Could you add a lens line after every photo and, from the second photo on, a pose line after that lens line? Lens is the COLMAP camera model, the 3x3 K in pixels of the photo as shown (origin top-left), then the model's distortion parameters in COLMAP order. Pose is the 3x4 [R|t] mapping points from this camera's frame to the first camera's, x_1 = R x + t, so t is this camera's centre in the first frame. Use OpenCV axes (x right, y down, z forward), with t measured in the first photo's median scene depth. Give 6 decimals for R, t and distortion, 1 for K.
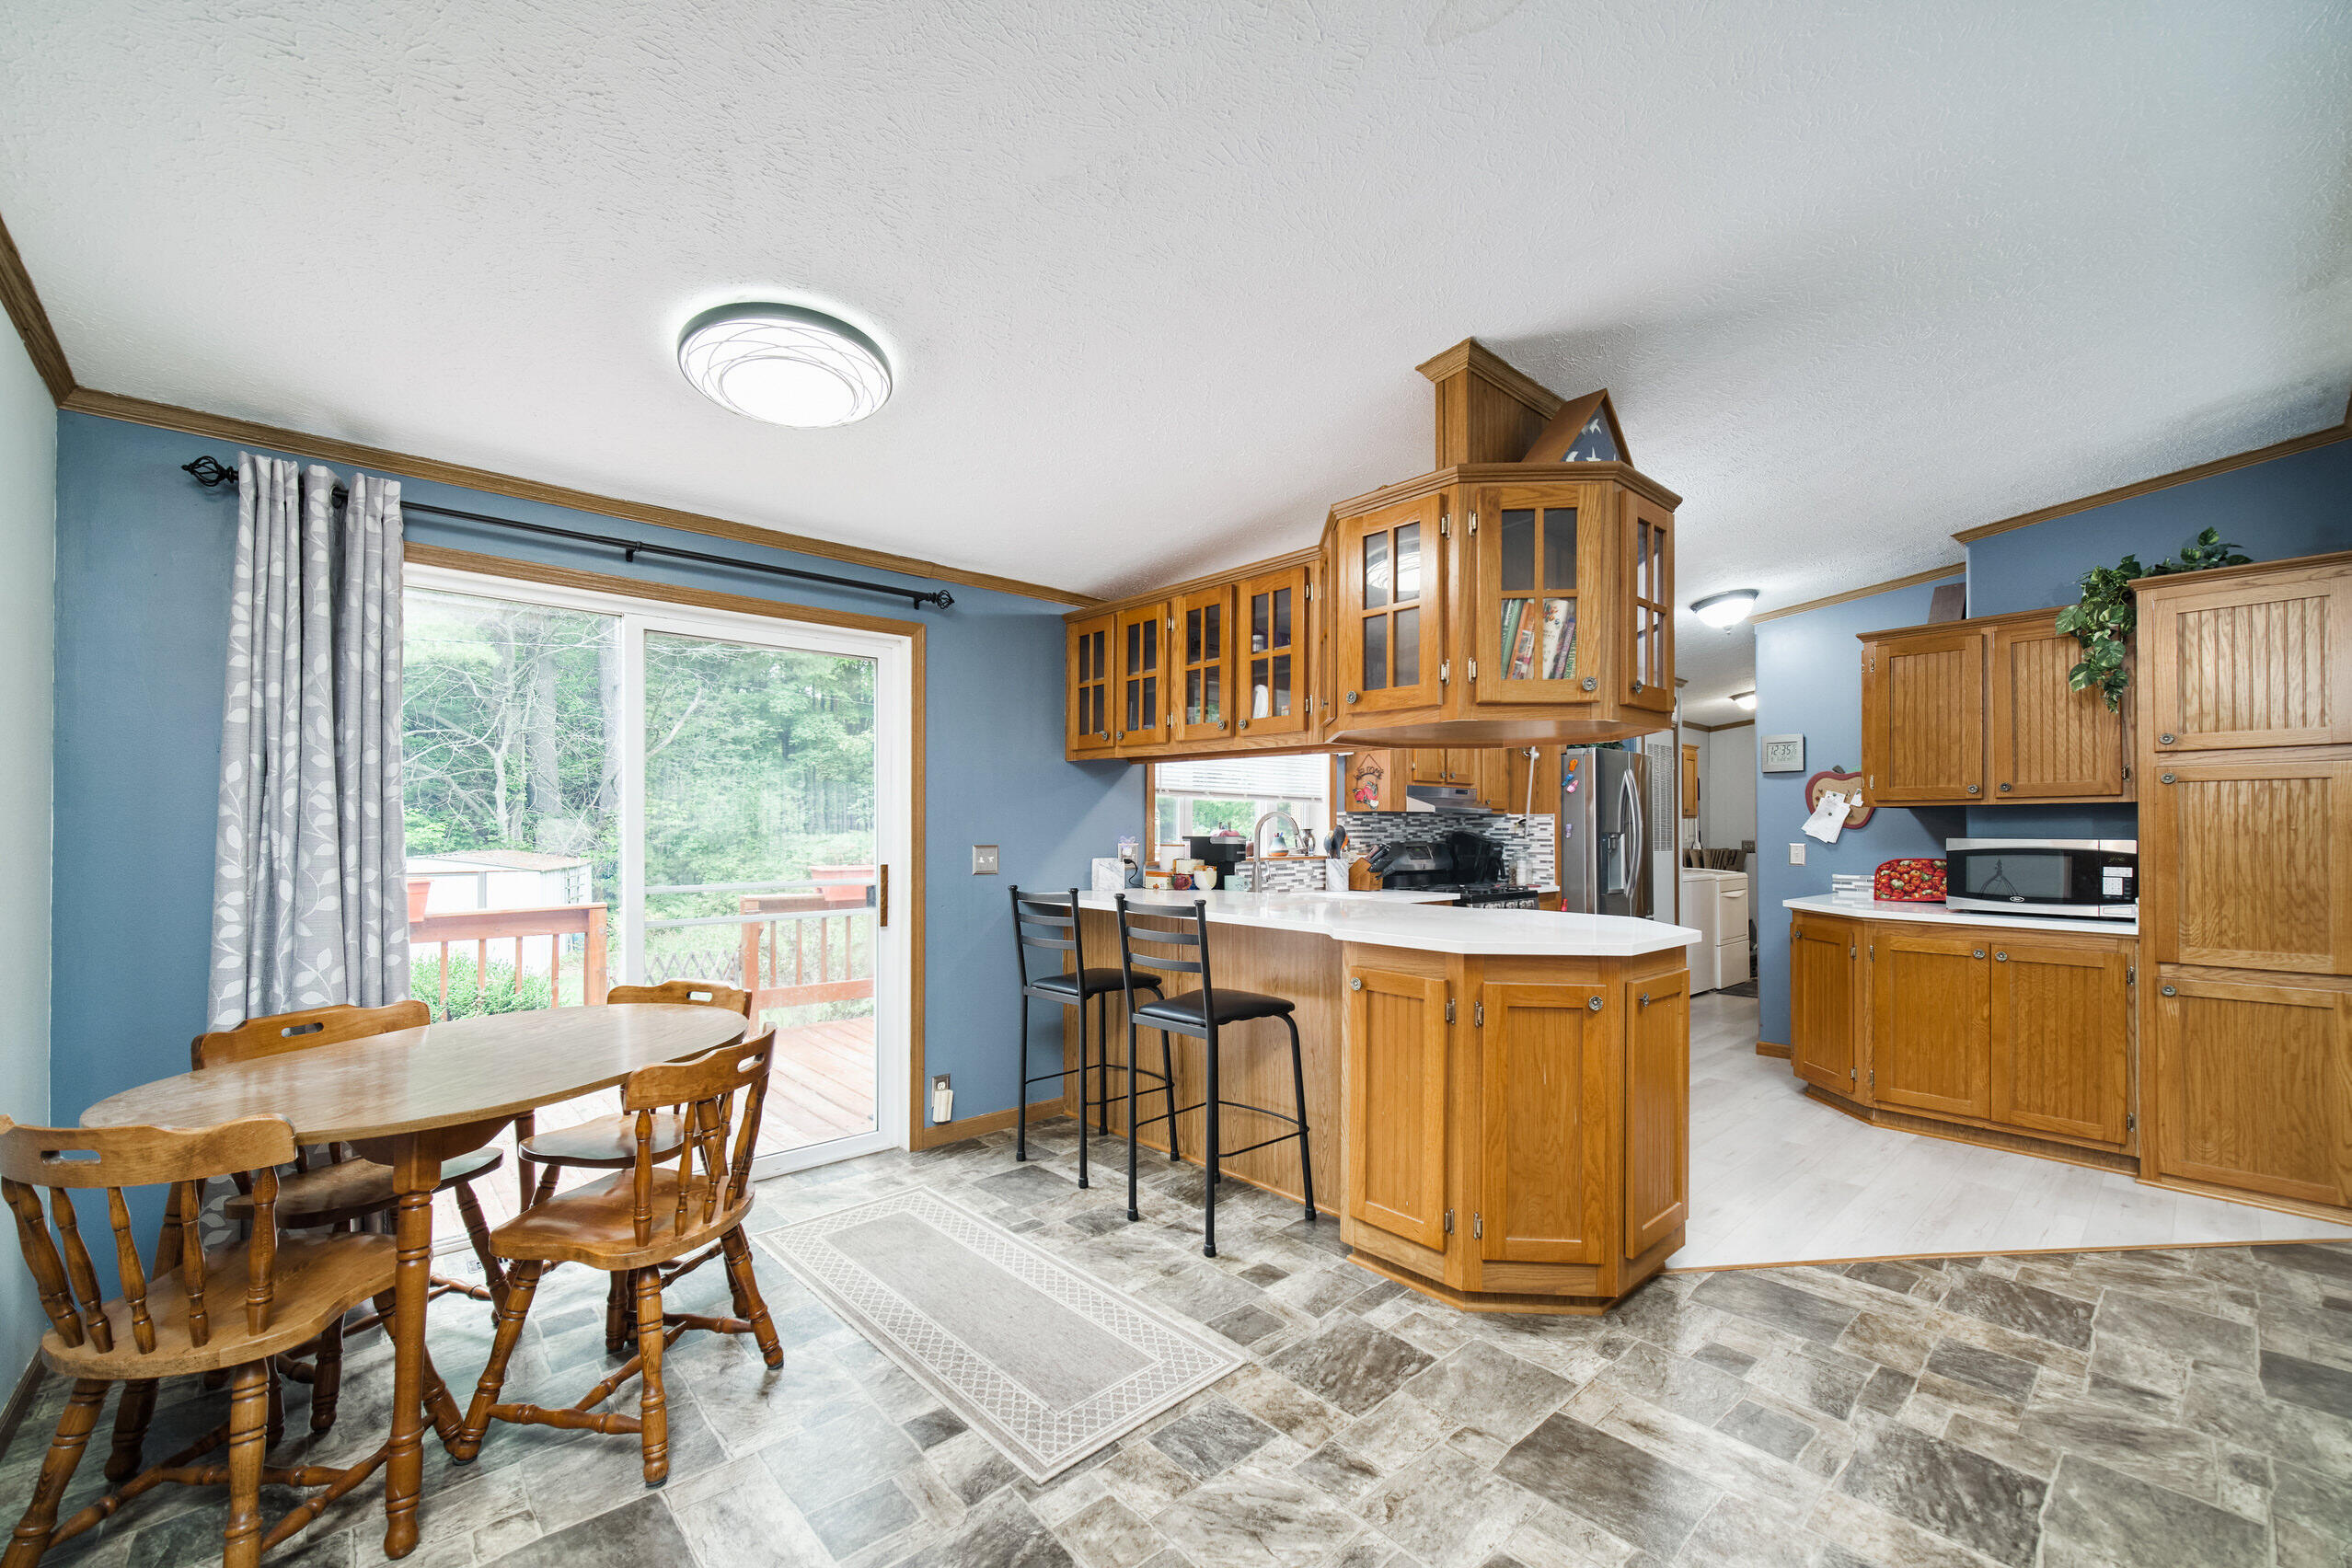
lens RADIAL K [[965.7, 0, 1188.0], [0, 965.7, 813.4], [0, 0, 1]] dist [-0.000933, 0.000369]
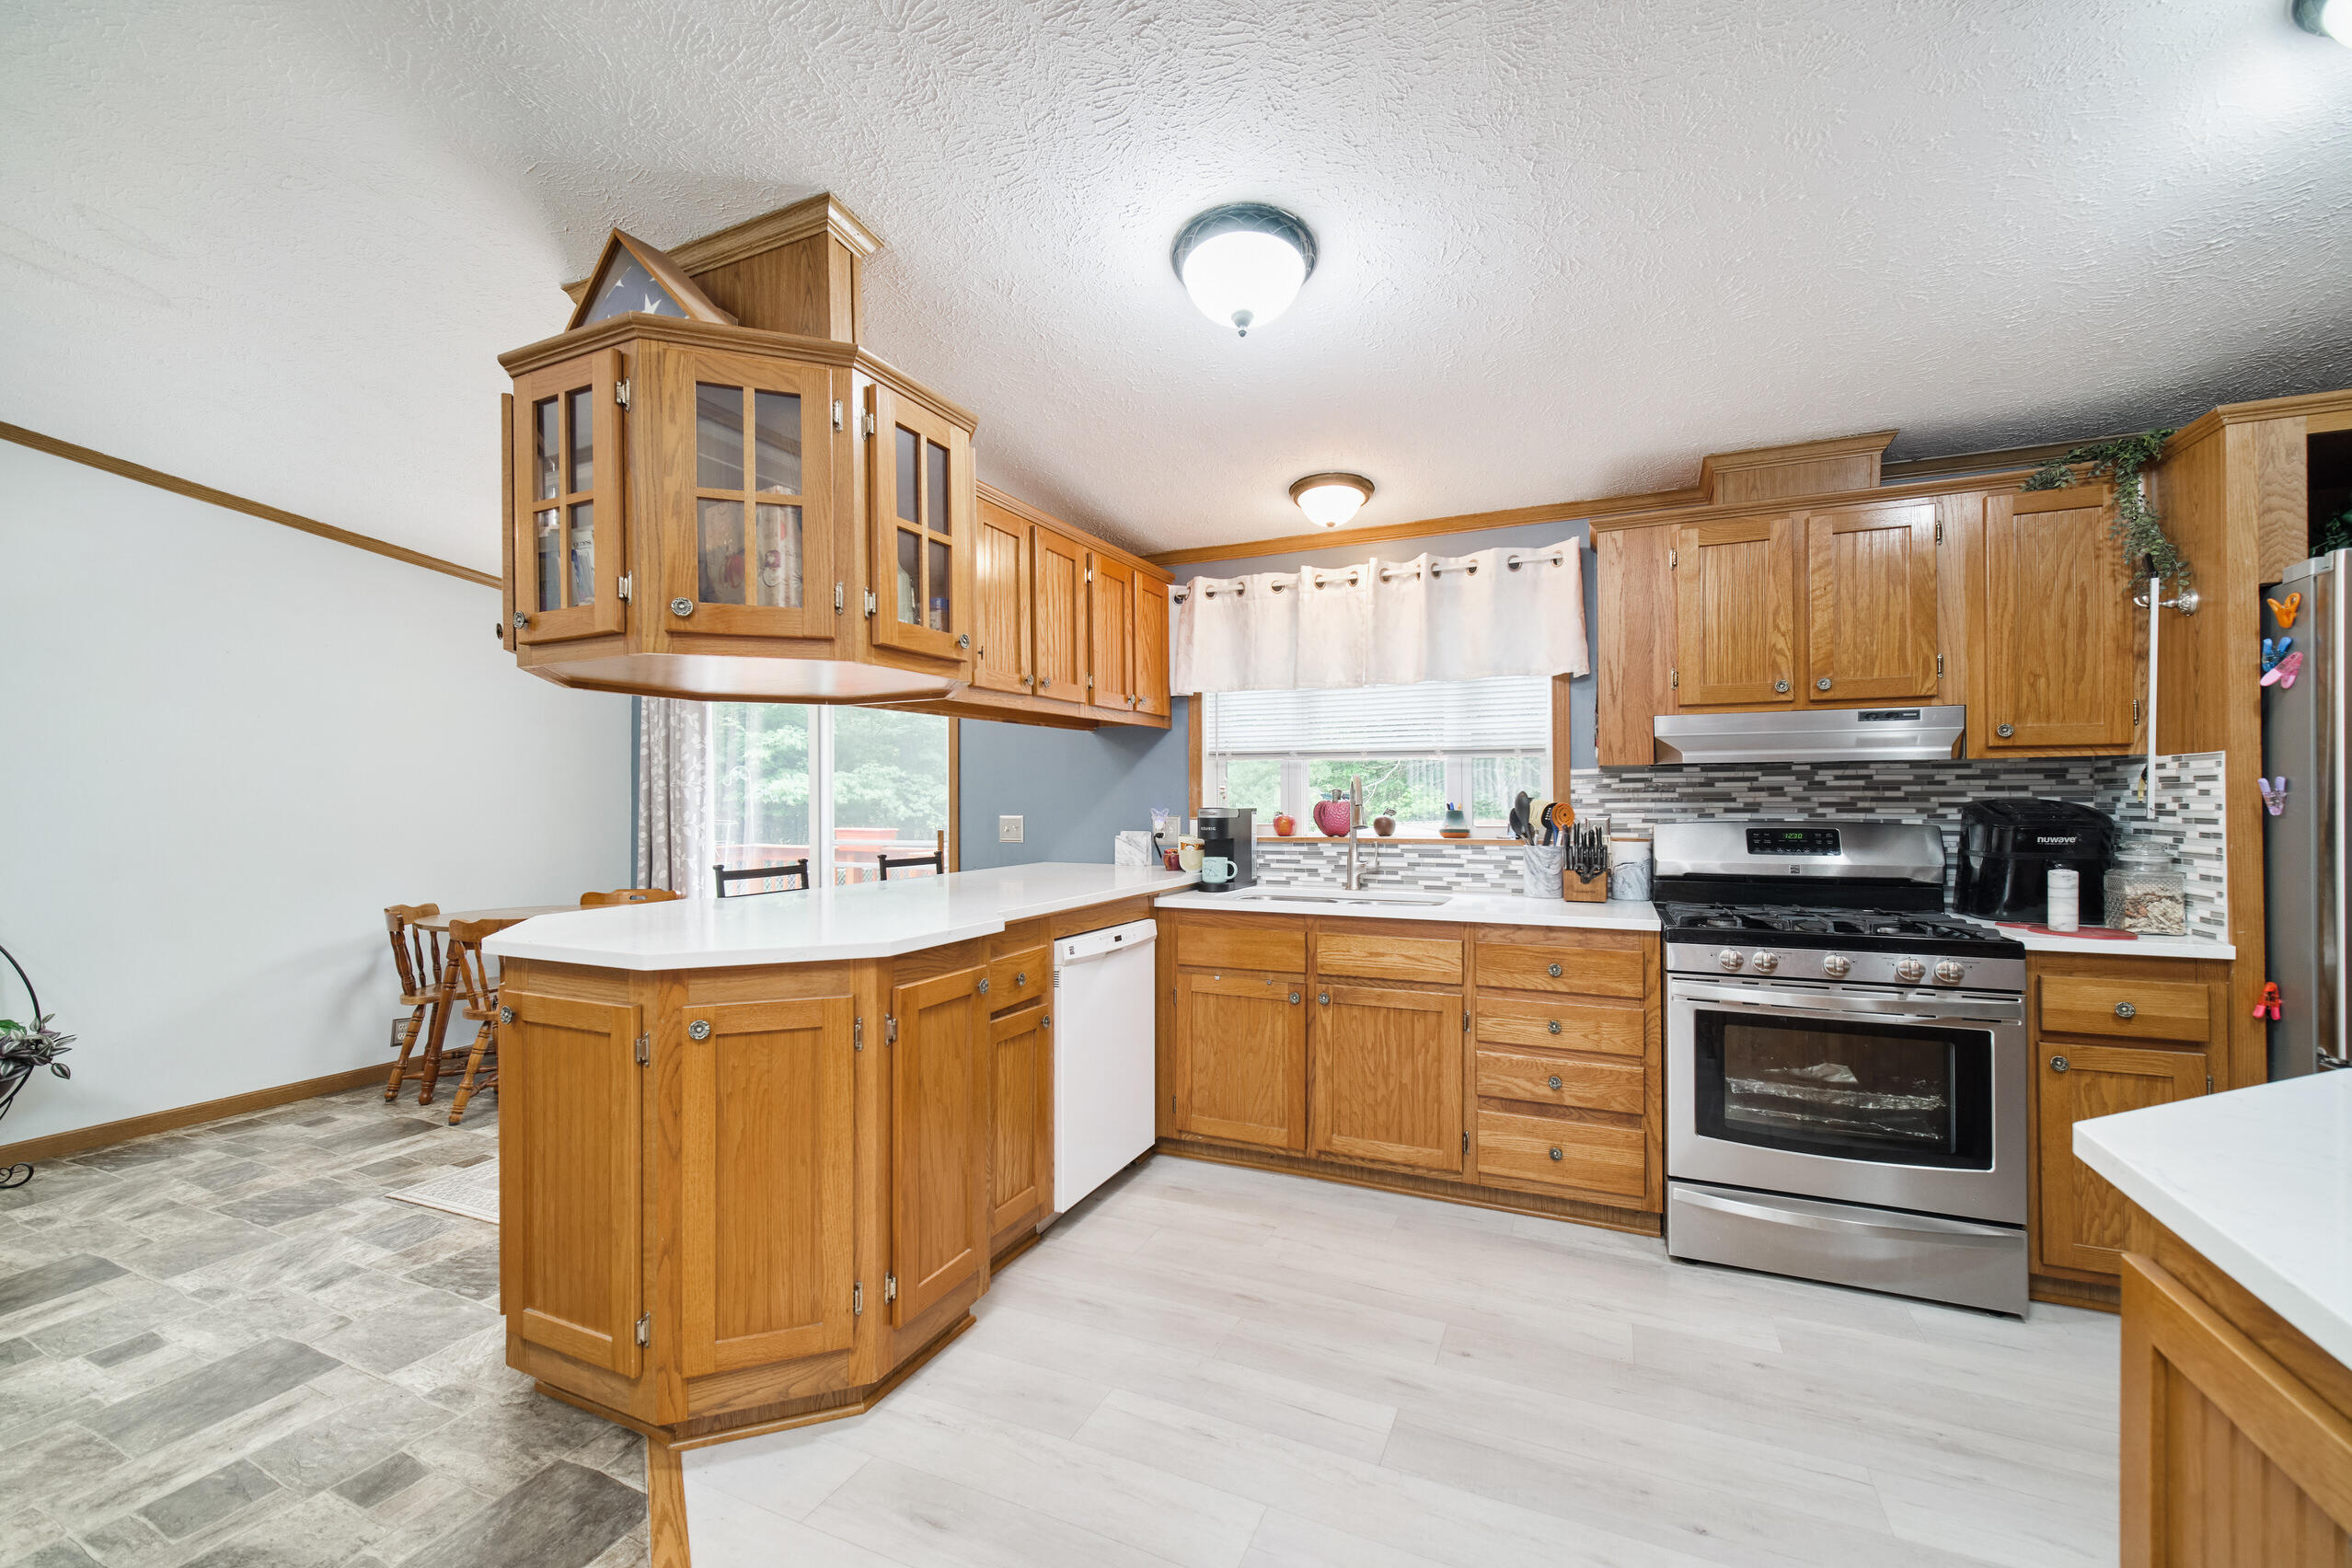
lens RADIAL K [[965.7, 0, 1188.0], [0, 965.7, 813.4], [0, 0, 1]] dist [-0.000933, 0.000369]
pose [[0.392560, 0.004641, -0.919715, 0.882894], [0.019074, 0.999731, 0.013186, 0.018727], [0.919529, -0.022719, 0.392366, 0.753684]]
